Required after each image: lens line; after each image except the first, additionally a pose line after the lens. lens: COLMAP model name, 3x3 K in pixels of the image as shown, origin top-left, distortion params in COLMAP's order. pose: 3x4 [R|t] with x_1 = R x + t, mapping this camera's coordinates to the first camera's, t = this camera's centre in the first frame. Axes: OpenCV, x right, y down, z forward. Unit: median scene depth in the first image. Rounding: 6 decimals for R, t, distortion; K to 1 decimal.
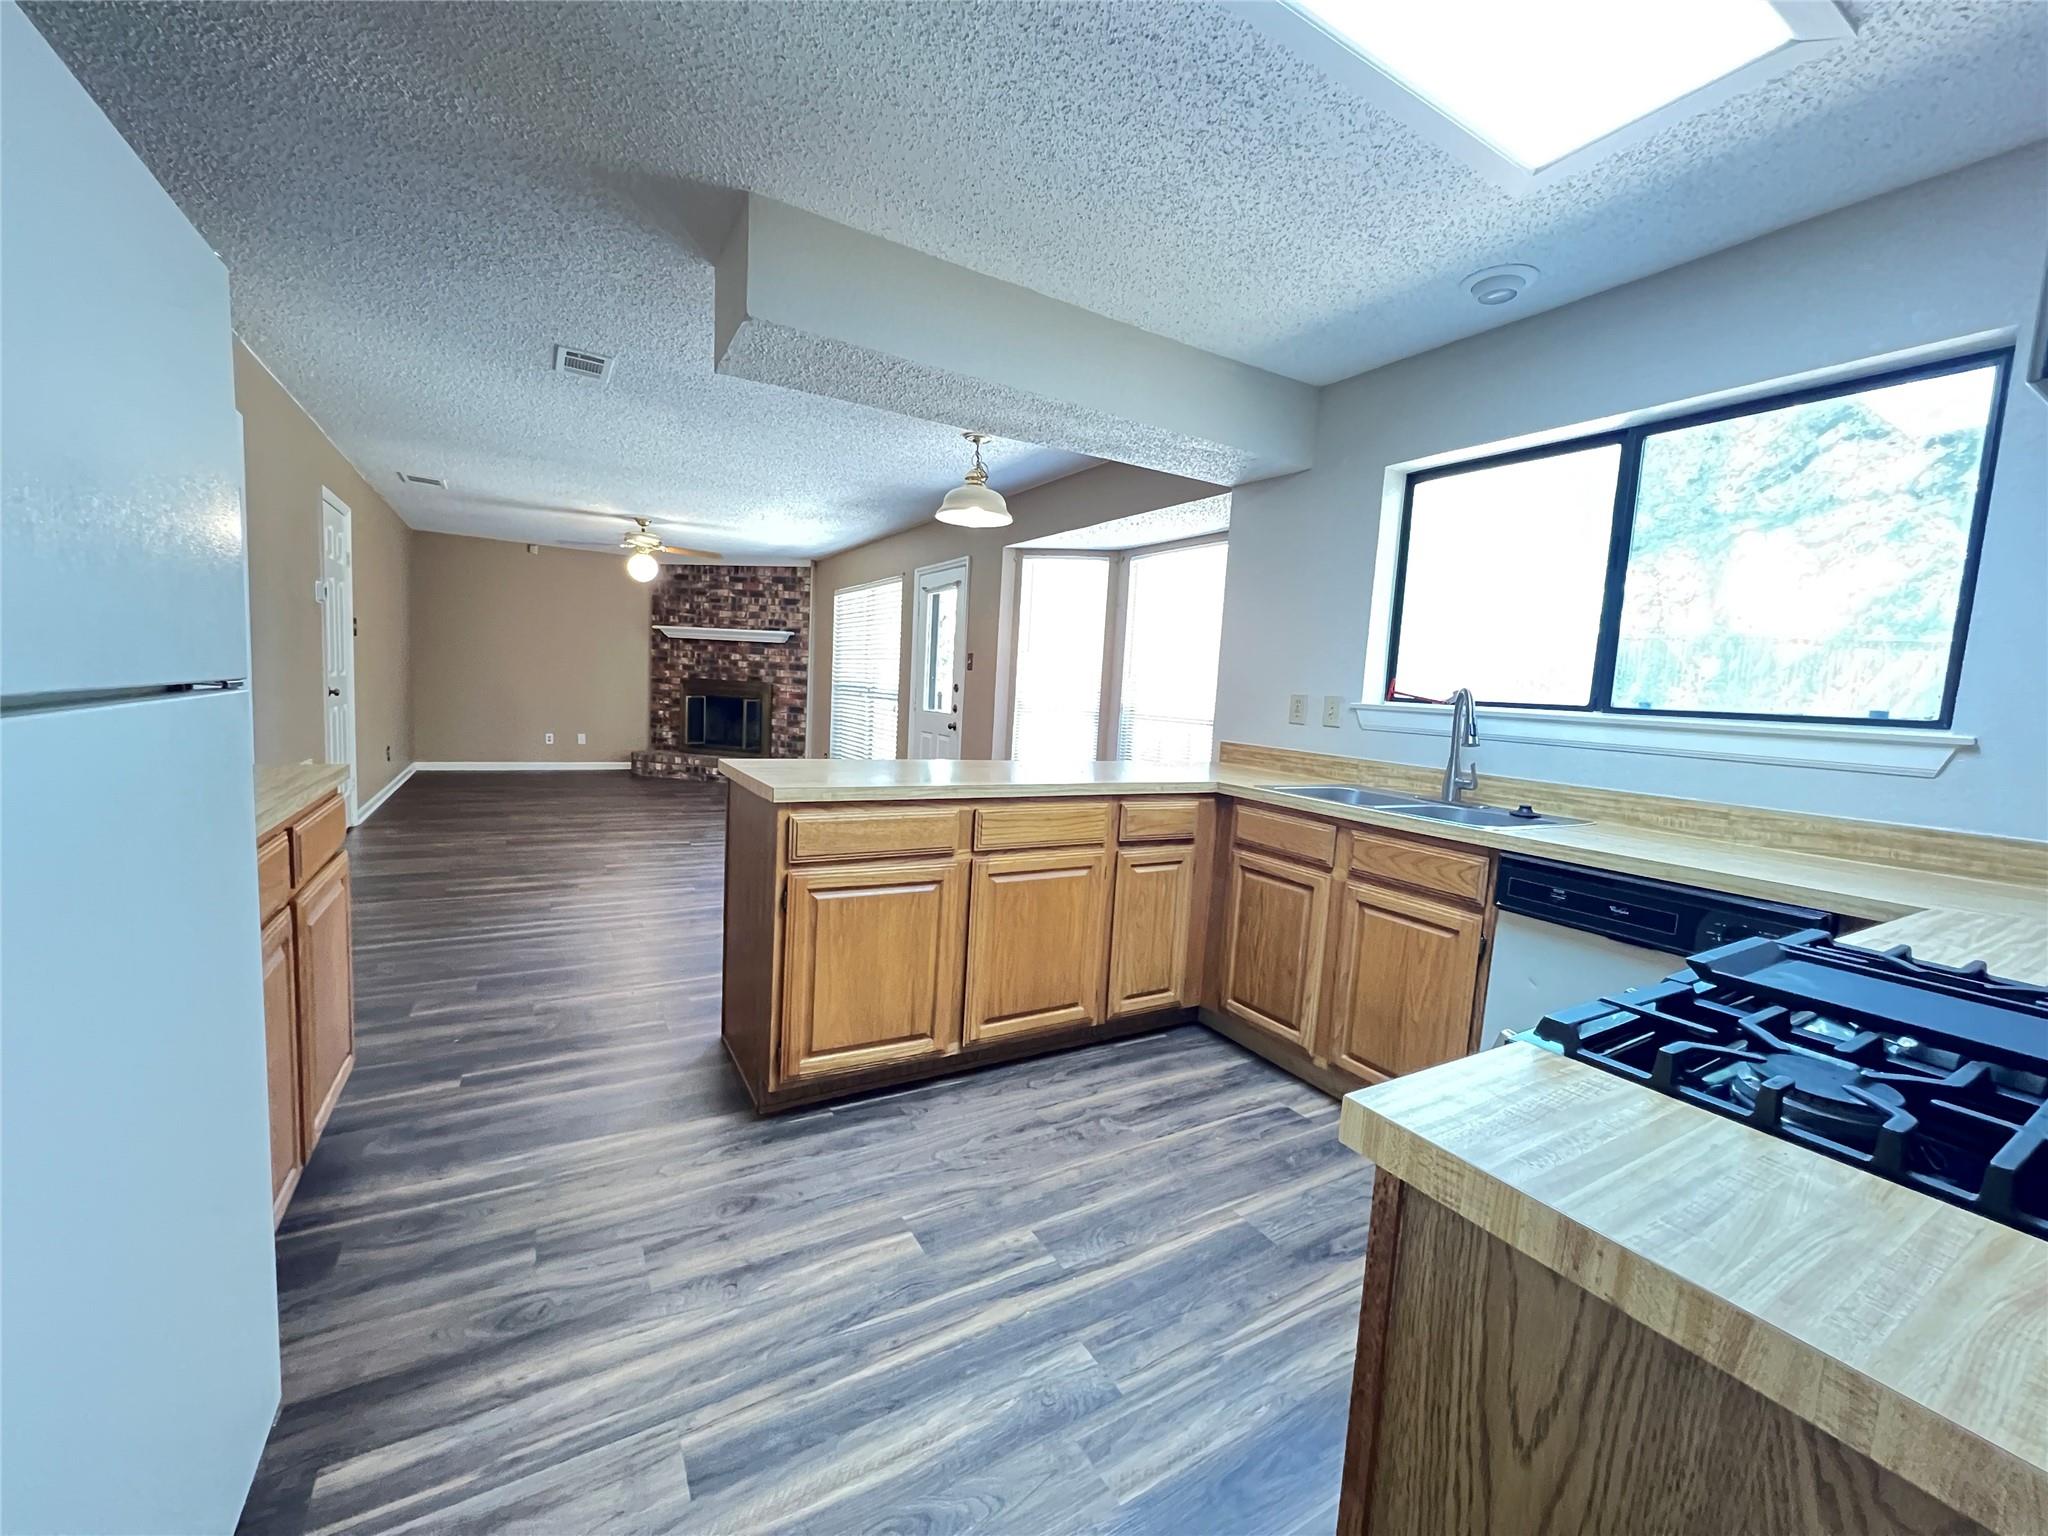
lens RADIAL K [[818.8, 0, 1022.3], [0, 818.8, 770.1], [0, 0, 1]] dist [-0.001067, -0.000059]
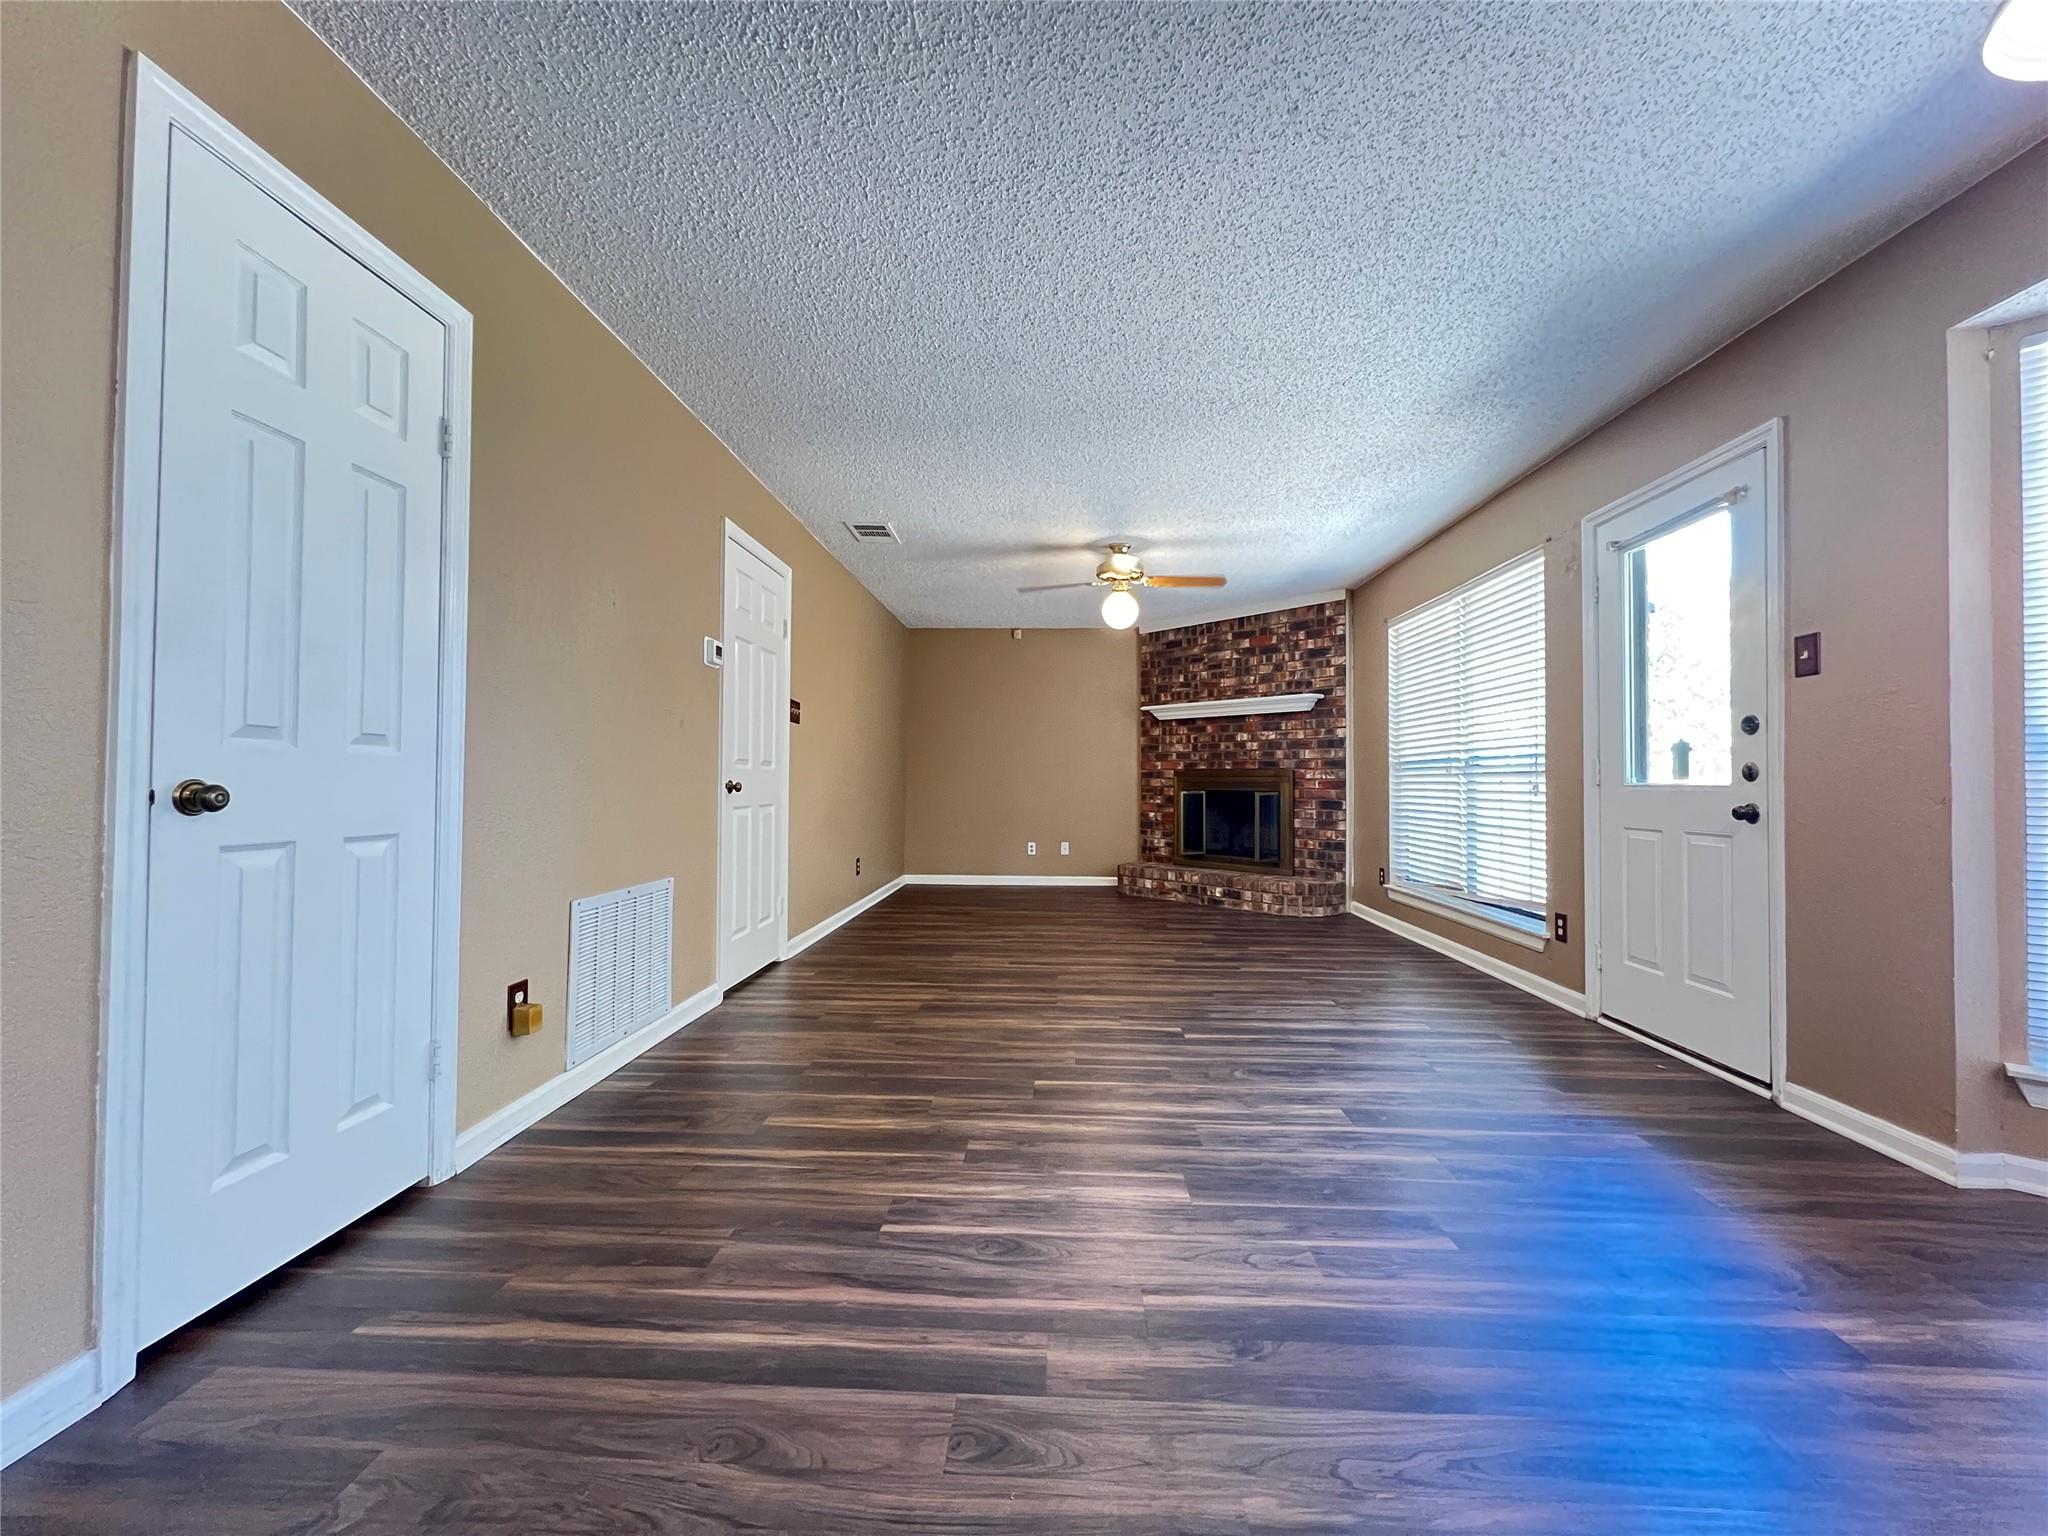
lens RADIAL K [[818.8, 0, 1026.0], [0, 818.8, 767.9], [0, 0, 1]] dist [-0.001067, -0.000059]
pose [[0.834828, -0.061273, -0.547091, -0.109686], [-0.013333, 0.991245, -0.131362, -0.009579], [0.550350, 0.116959, 0.826702, 0.280984]]
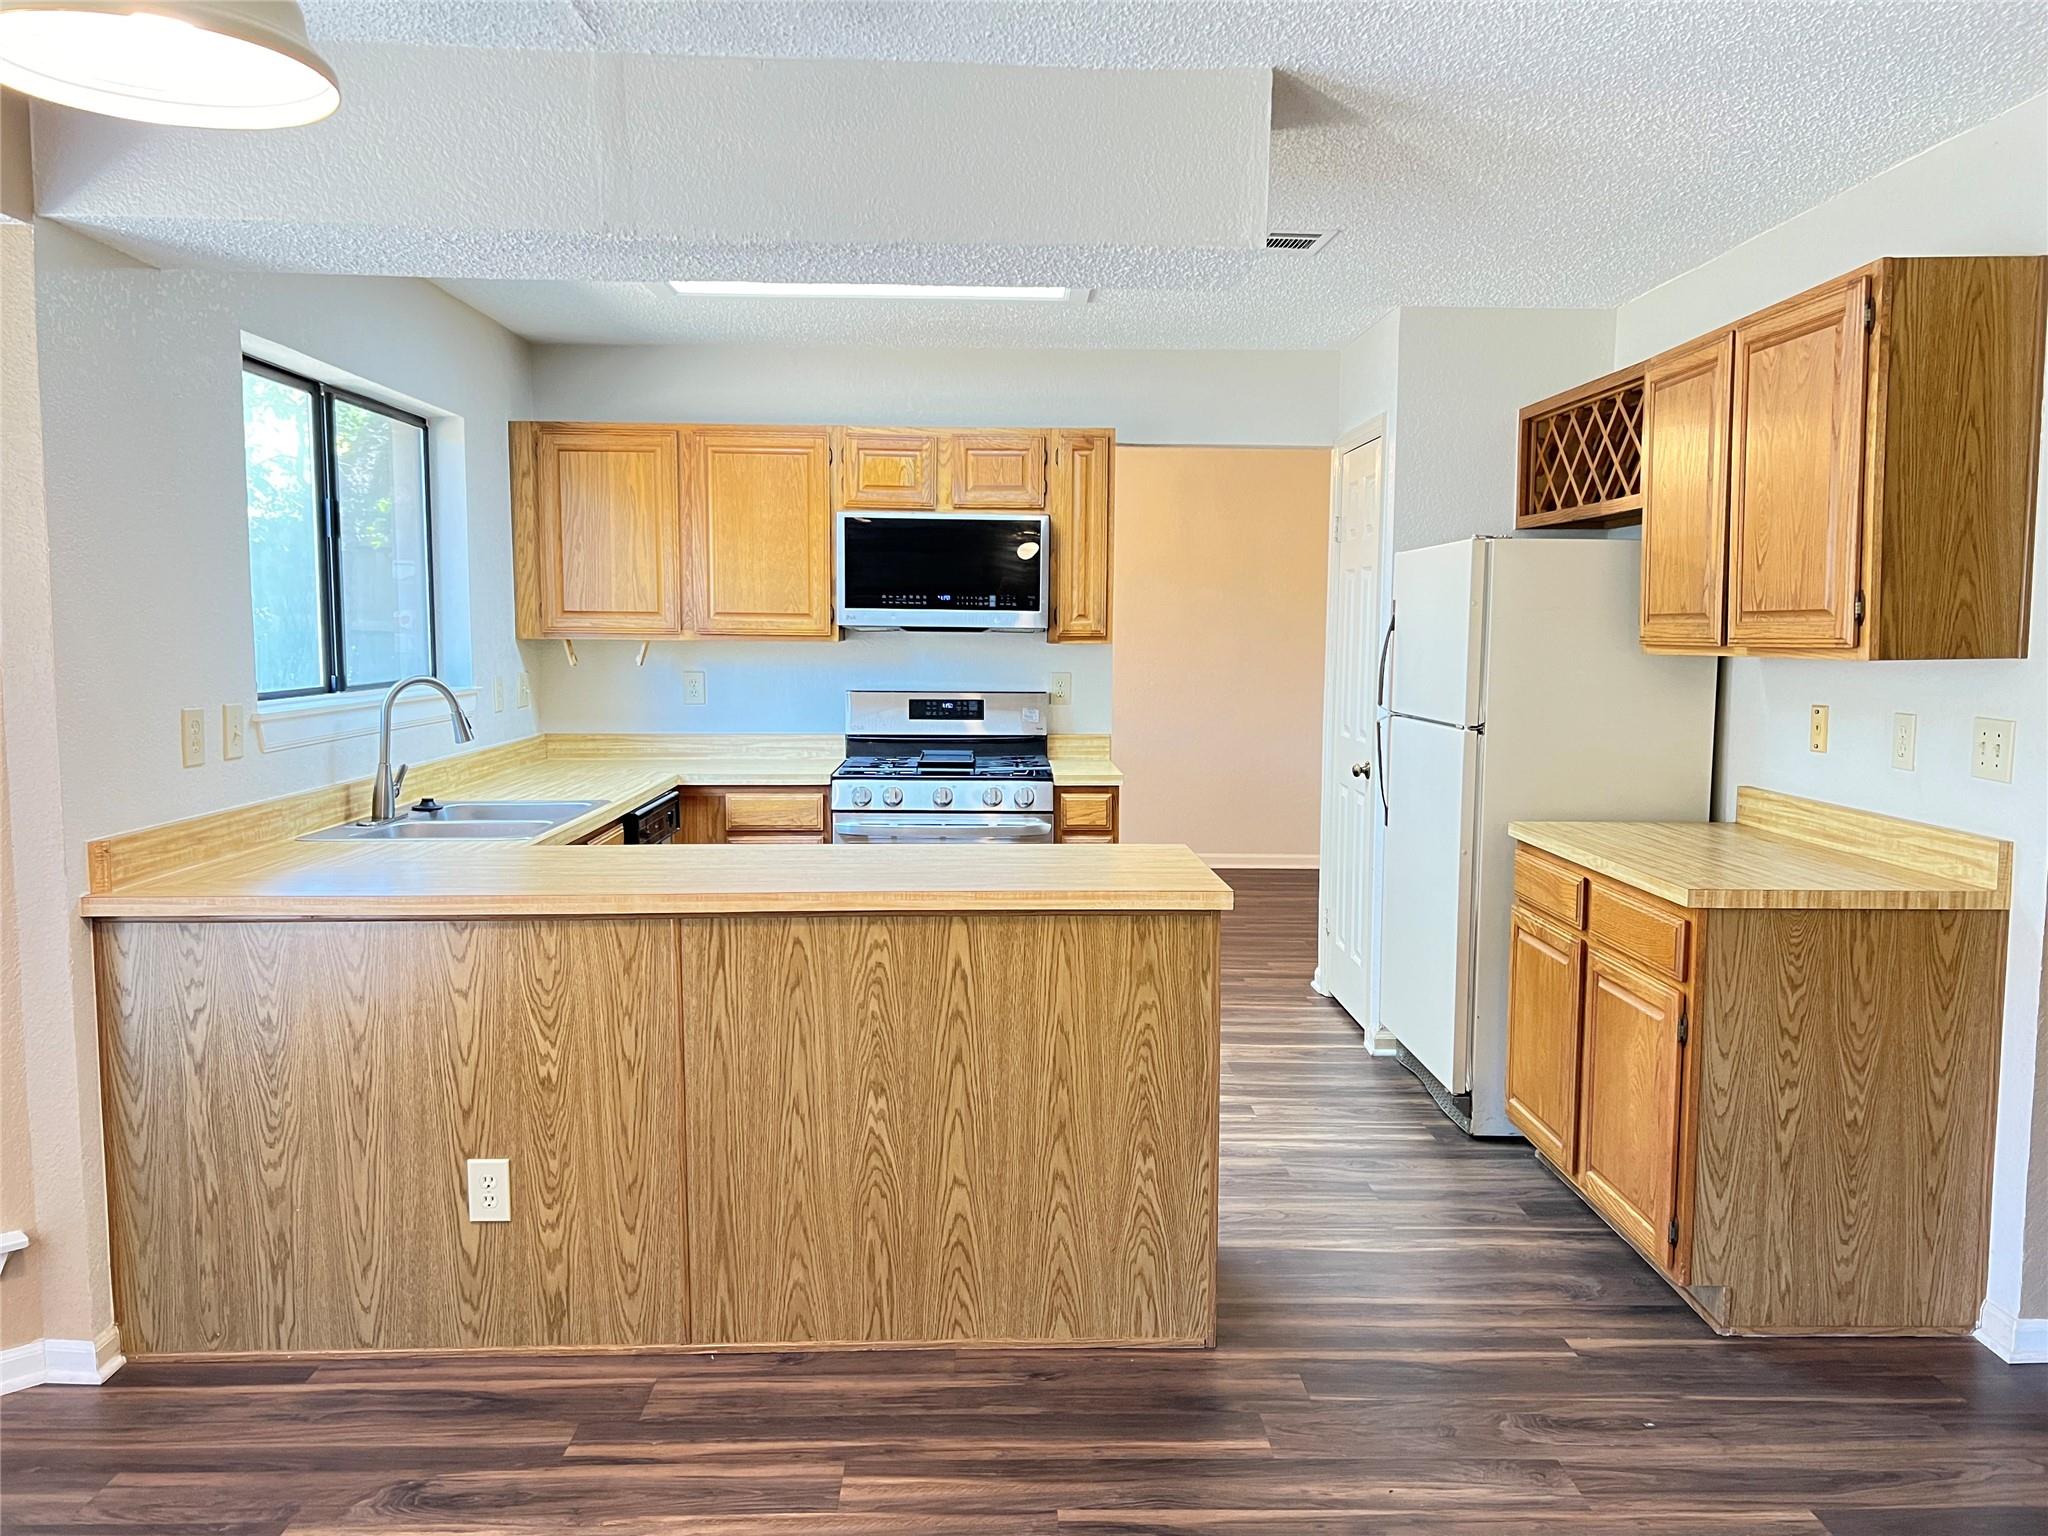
lens RADIAL K [[1545.3, 0, 1023.8], [0, 1545.3, 770.3], [0, 0, 1]] dist [0.004955, 0.000657]
pose [[-0.868051, -0.102485, 0.485783, -1.017371], [-0.006188, 0.980620, 0.195821, -0.416144], [-0.496437, 0.166977, -0.851862, 2.651581]]
